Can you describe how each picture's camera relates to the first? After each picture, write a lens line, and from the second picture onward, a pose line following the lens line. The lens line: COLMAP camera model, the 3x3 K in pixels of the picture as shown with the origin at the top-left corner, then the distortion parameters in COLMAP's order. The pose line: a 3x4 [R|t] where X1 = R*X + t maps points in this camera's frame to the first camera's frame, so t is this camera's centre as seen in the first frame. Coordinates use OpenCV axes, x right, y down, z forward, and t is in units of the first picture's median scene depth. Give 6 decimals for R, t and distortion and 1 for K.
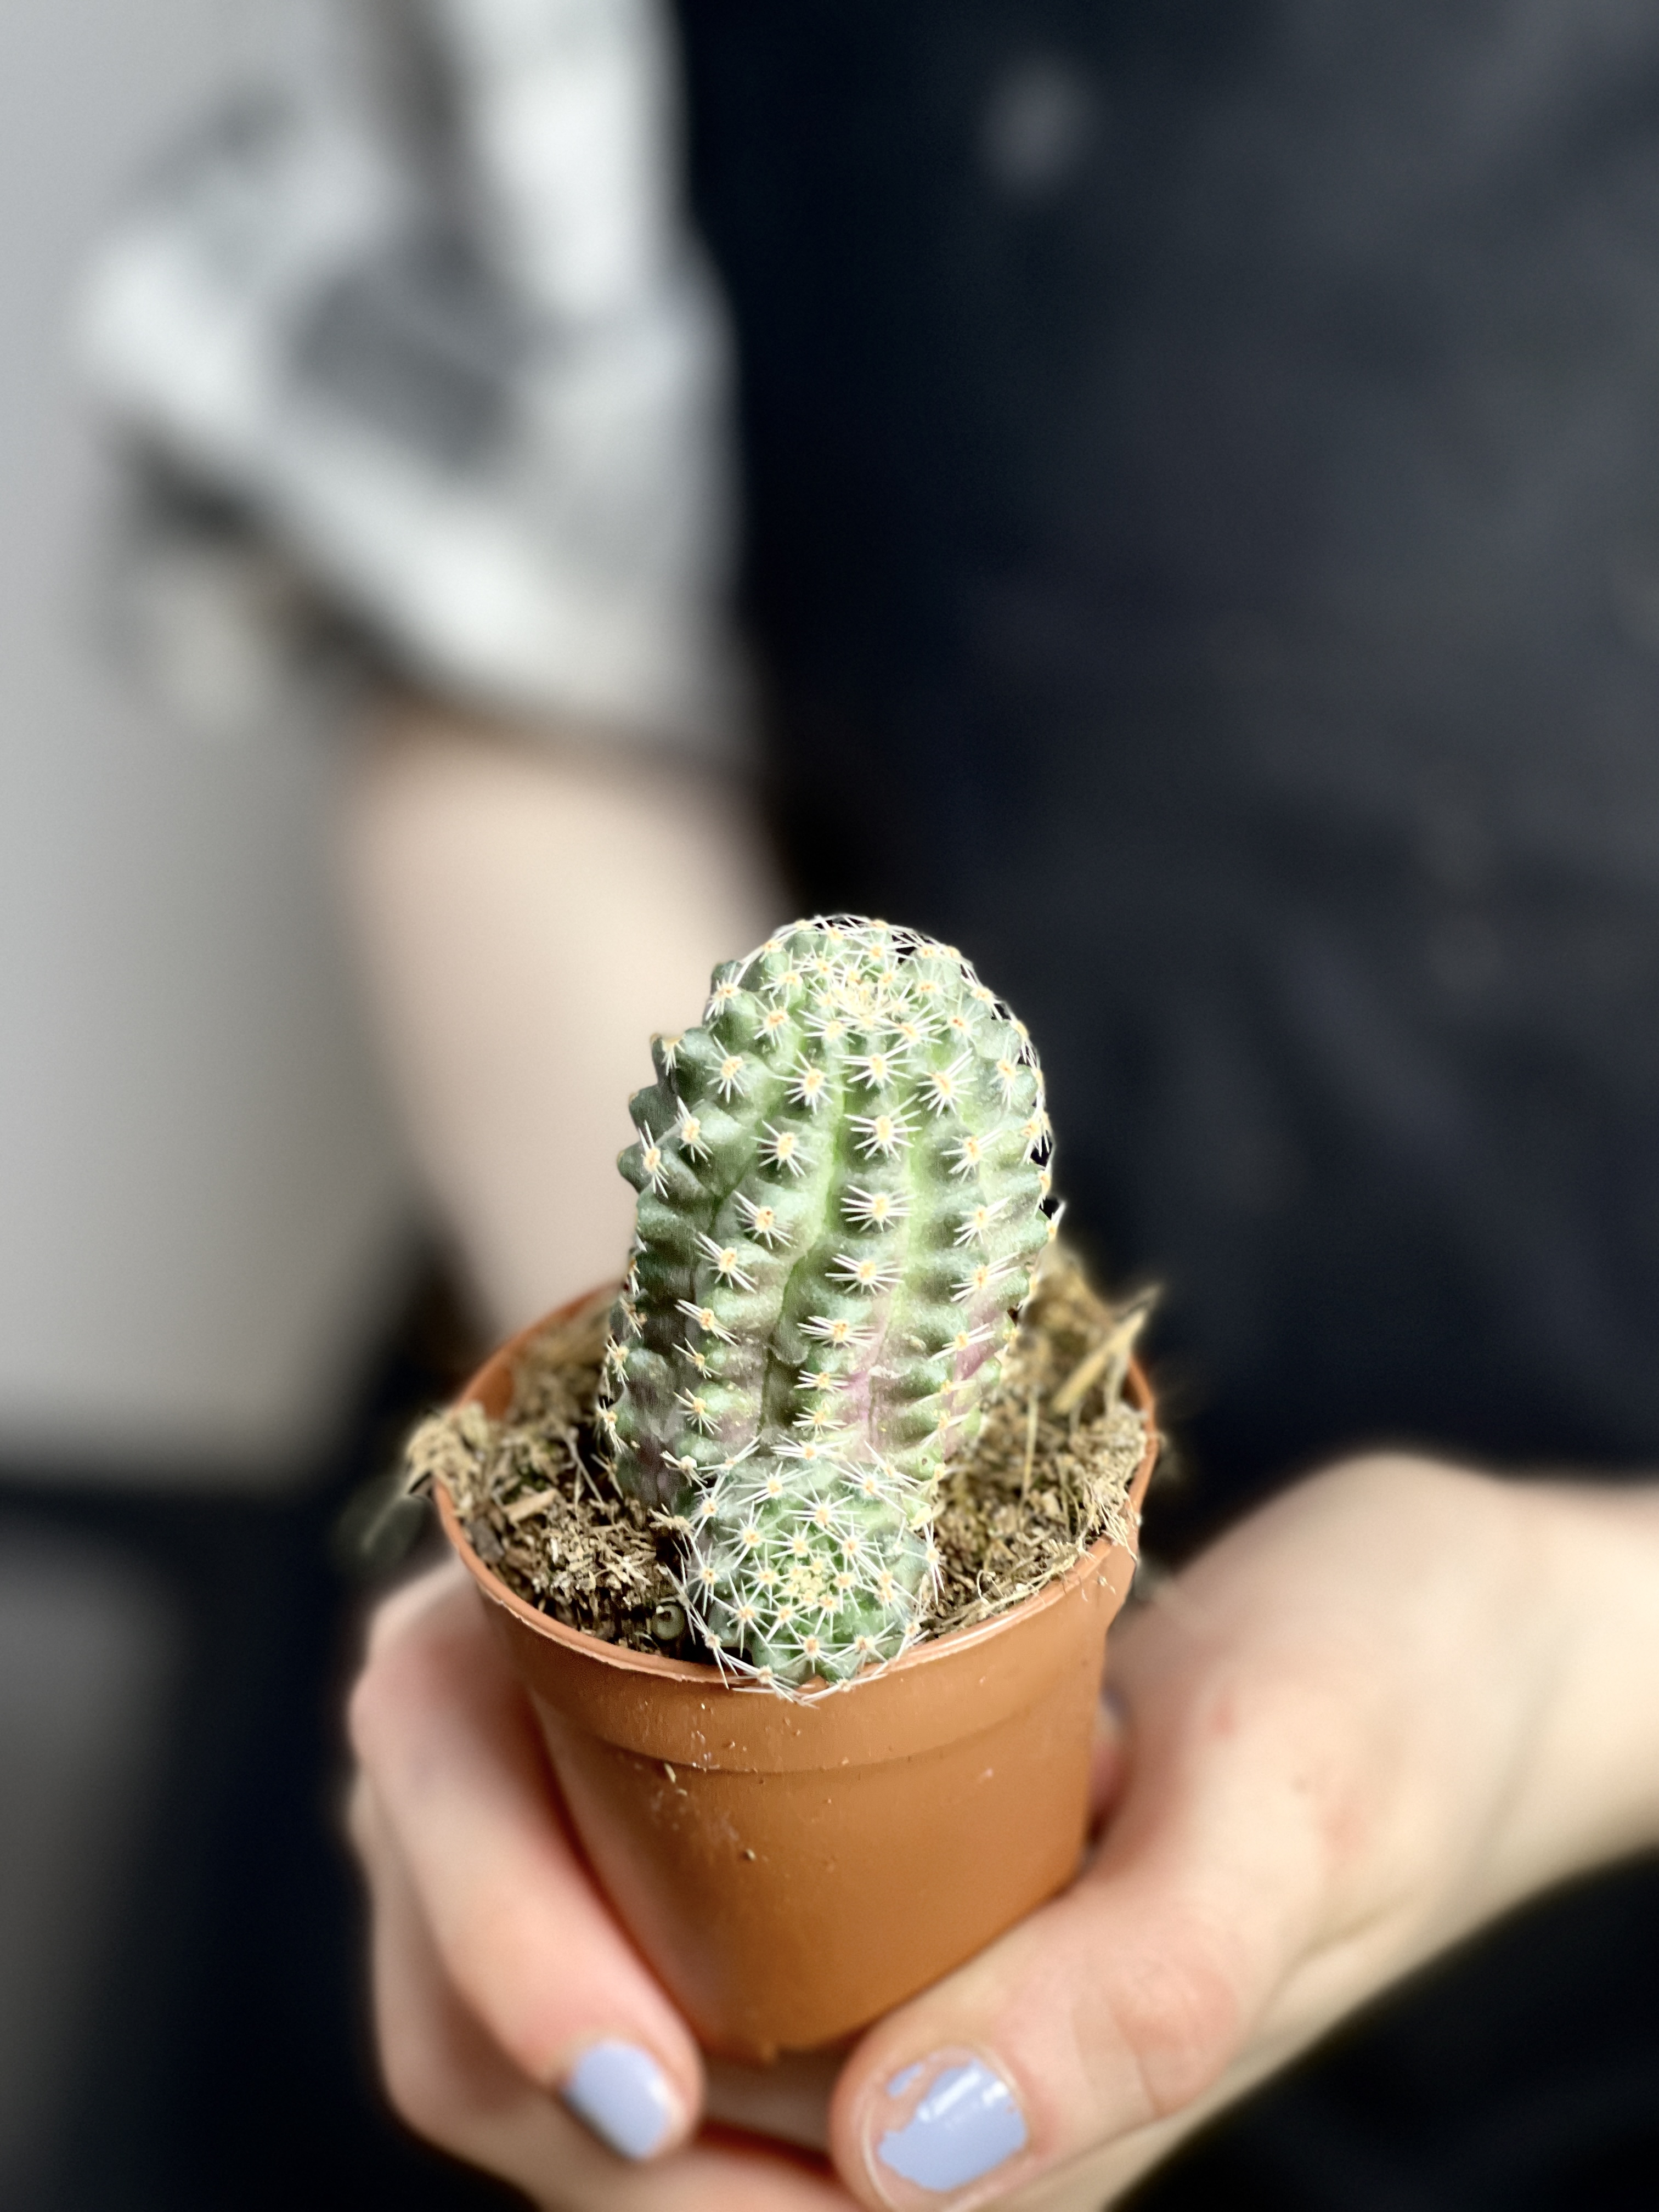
lens RADIAL K [[4070.3, 0, 829.5], [0, 4070.3, 1106.0], [0, 0, 1]] dist [0.198698, 0.224955]
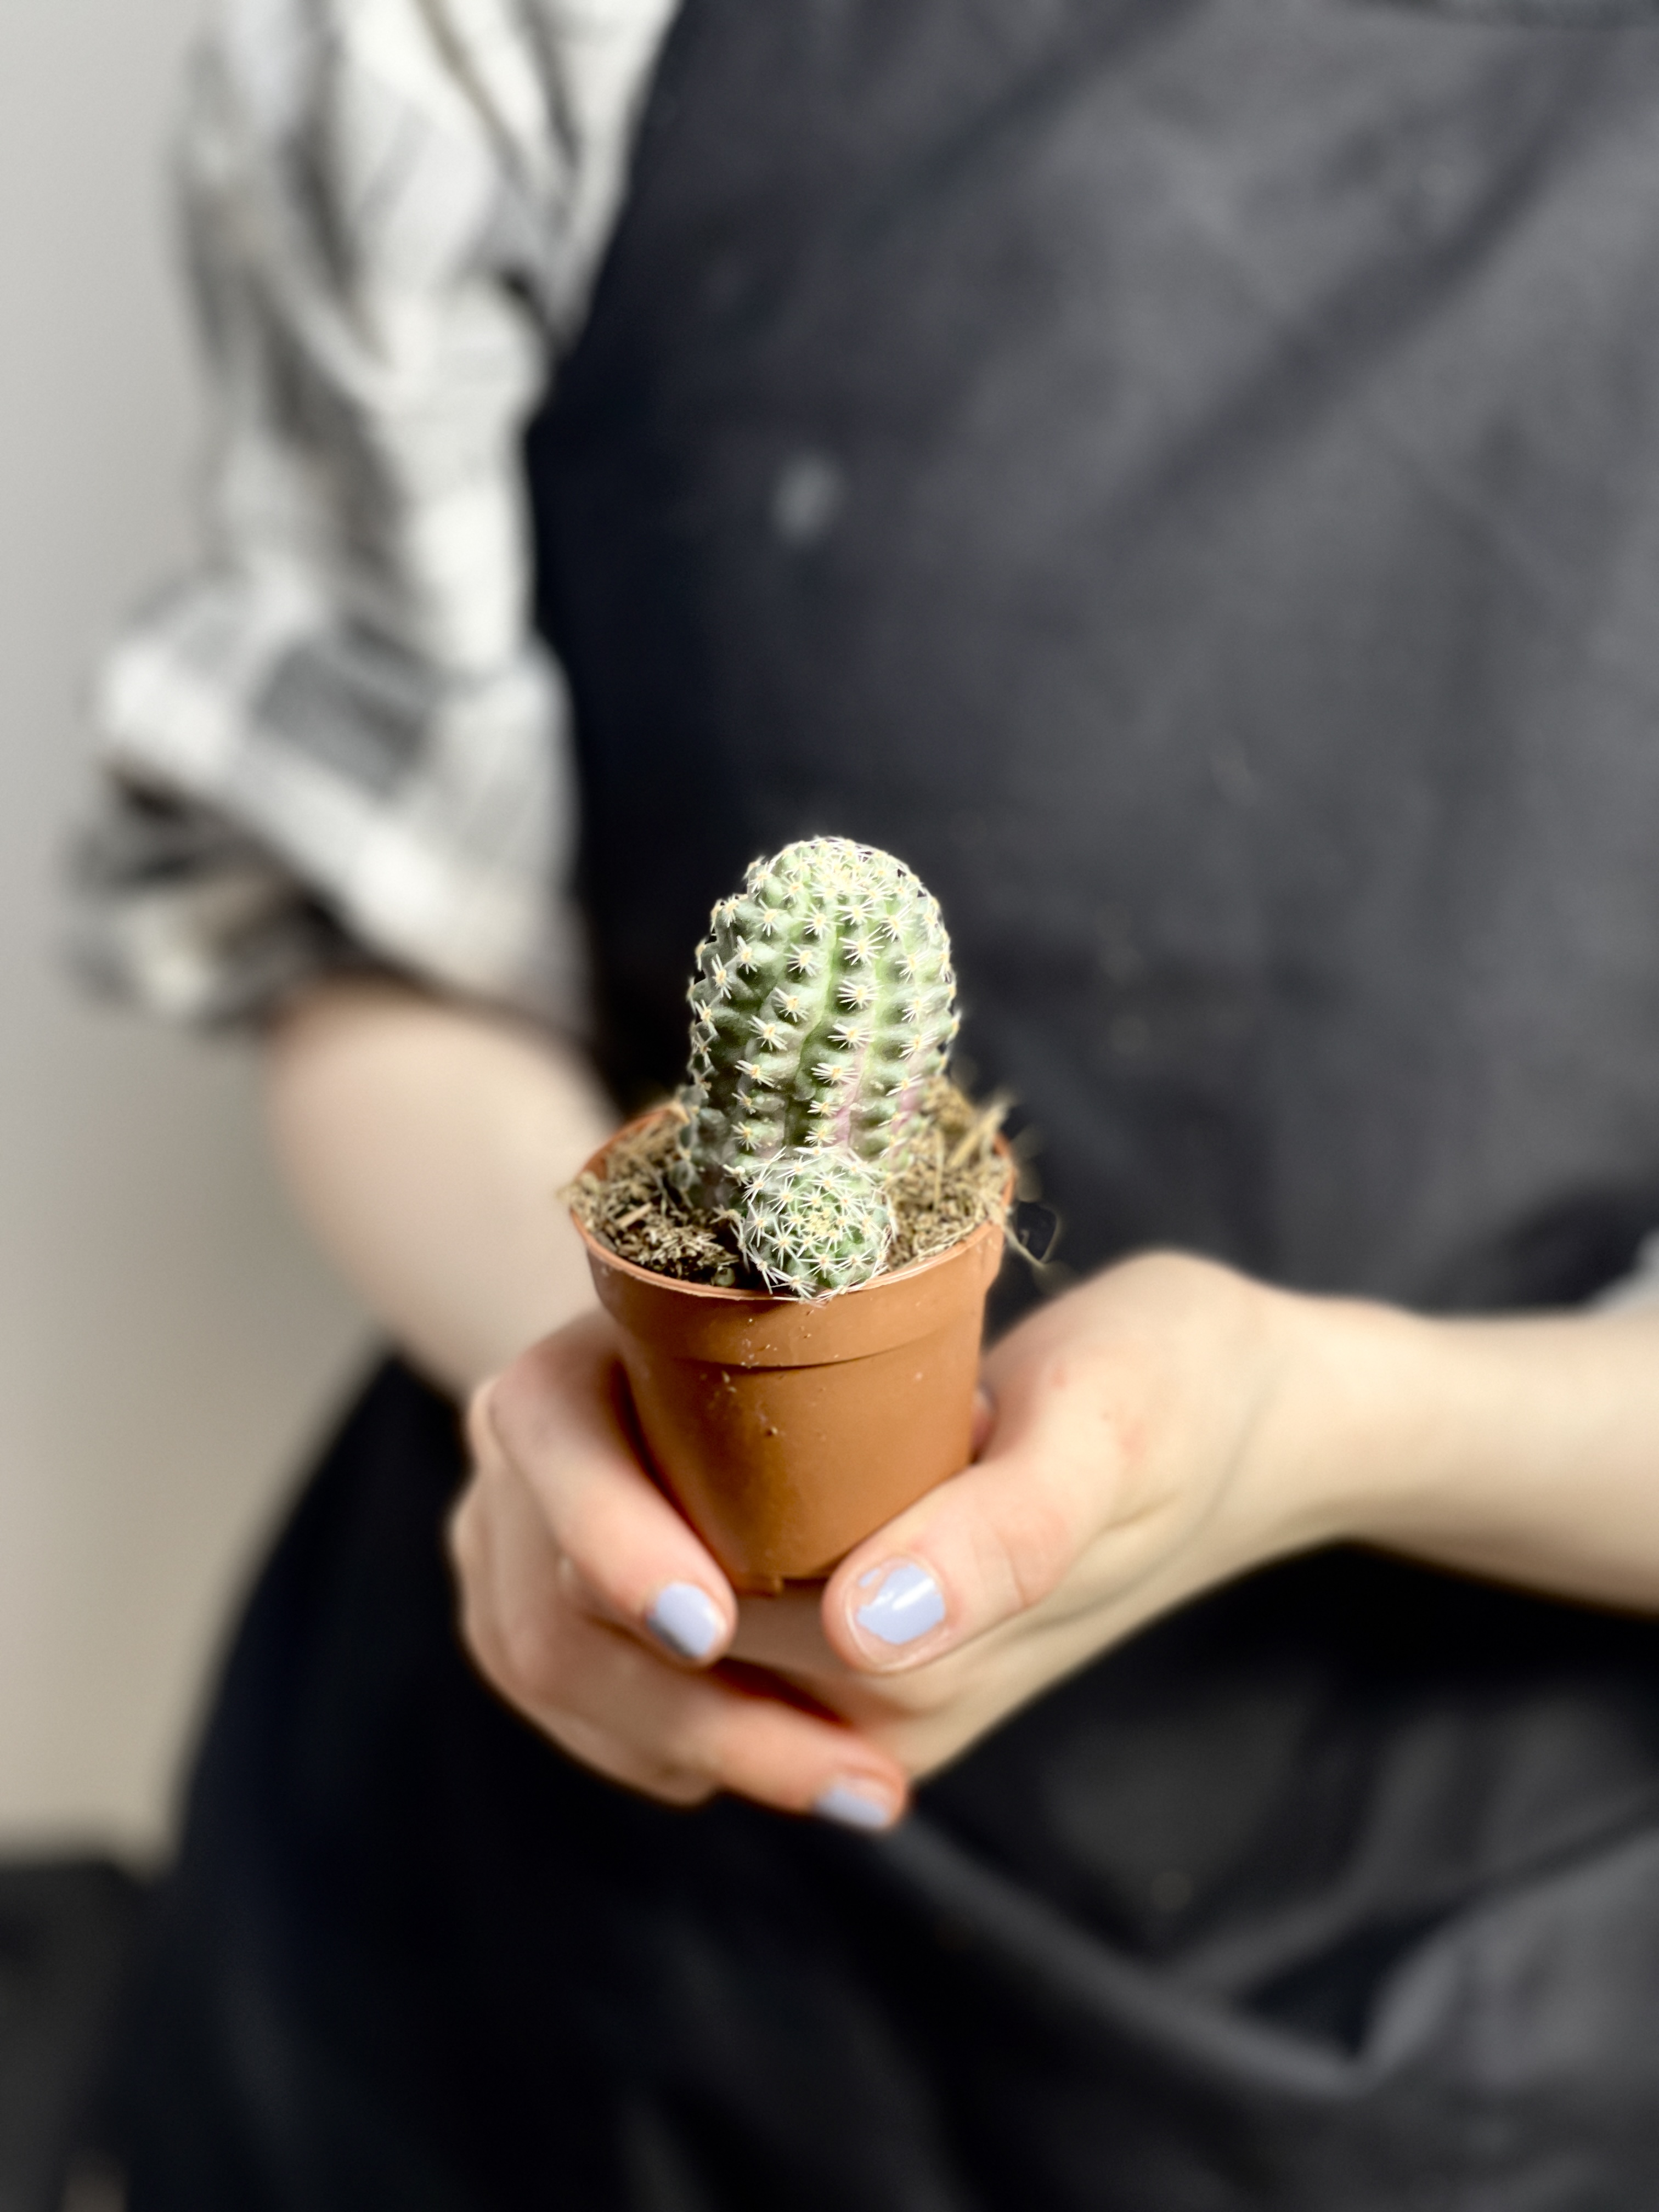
lens RADIAL K [[4070.3, 0, 829.5], [0, 4070.3, 1106.0], [0, 0, 1]] dist [0.198698, 0.224955]
pose [[0.995465, -0.013643, 0.094141, -0.154241], [0.027433, 0.988786, -0.146795, 0.306988], [-0.091082, 0.148712, 0.984677, -0.635810]]
